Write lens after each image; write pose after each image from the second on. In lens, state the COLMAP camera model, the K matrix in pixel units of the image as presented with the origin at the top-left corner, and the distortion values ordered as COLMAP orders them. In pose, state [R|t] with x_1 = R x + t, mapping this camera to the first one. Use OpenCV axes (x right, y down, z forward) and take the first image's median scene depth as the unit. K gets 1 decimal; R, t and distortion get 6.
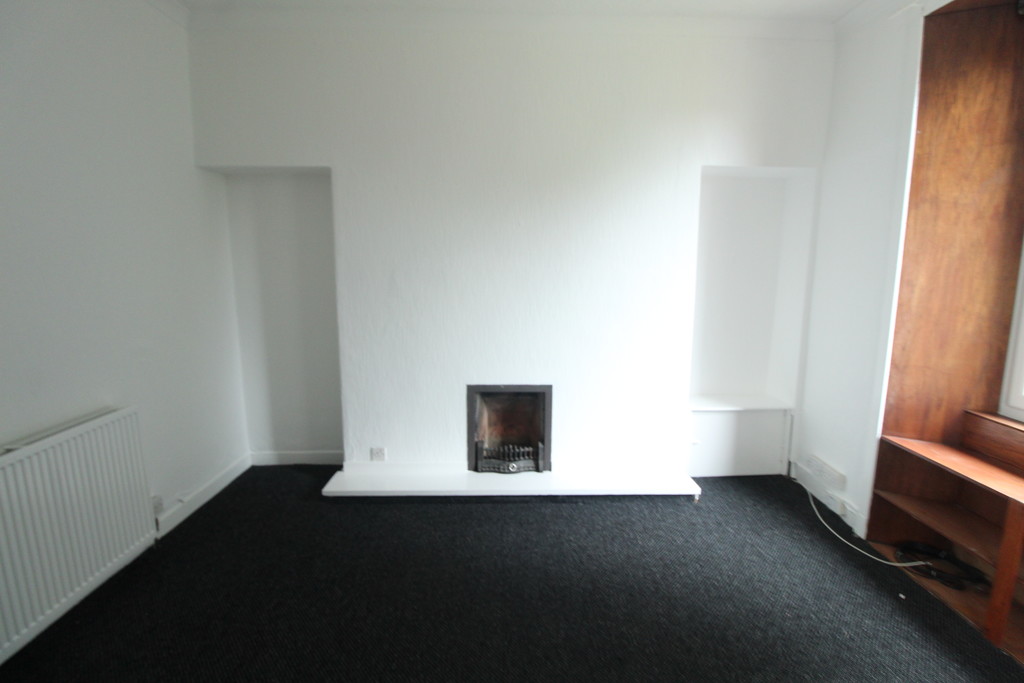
lens RADIAL K [[467.8, 0, 513.9], [0, 467.8, 335.2], [0, 0, 1]] dist [-0.011954, -0.006081]
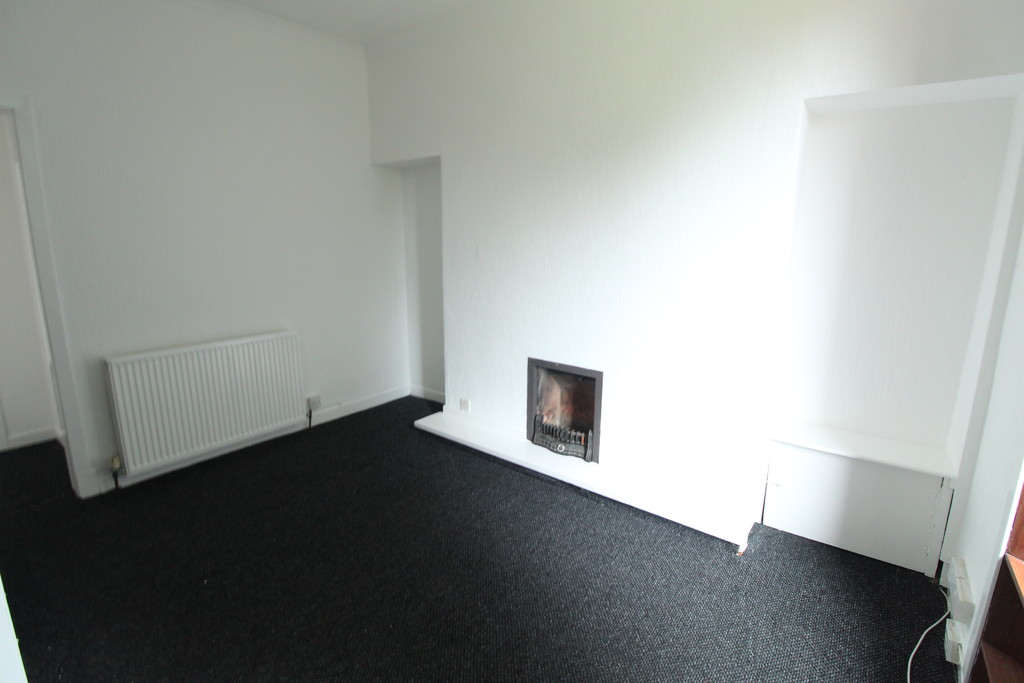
lens RADIAL K [[467.8, 0, 517.3], [0, 467.8, 332.1], [0, 0, 1]] dist [-0.011954, -0.006081]
pose [[0.787176, 0.124360, -0.604060, 0.484381], [-0.098848, 0.992237, 0.075462, -0.023317], [0.608755, 0.000308, 0.793358, 0.164957]]
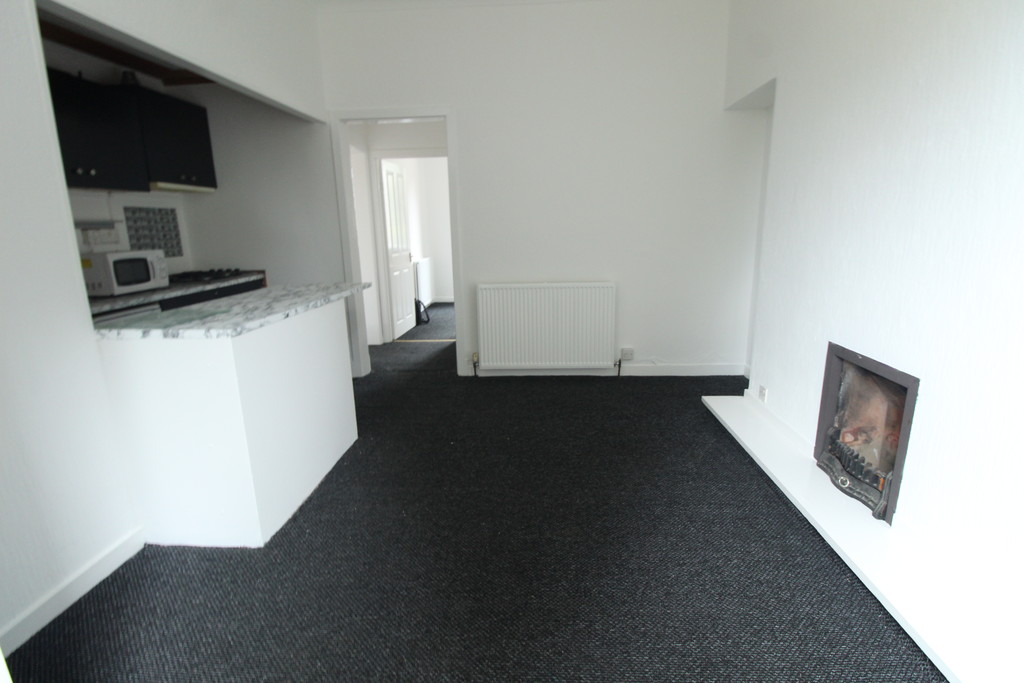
lens RADIAL K [[467.8, 0, 520.0], [0, 467.8, 333.1], [0, 0, 1]] dist [-0.011954, -0.006081]
pose [[-0.064161, 0.219506, -0.973499, 0.608054], [-0.129405, 0.965443, 0.226218, -0.006347], [0.989514, 0.140490, -0.033539, 0.539919]]
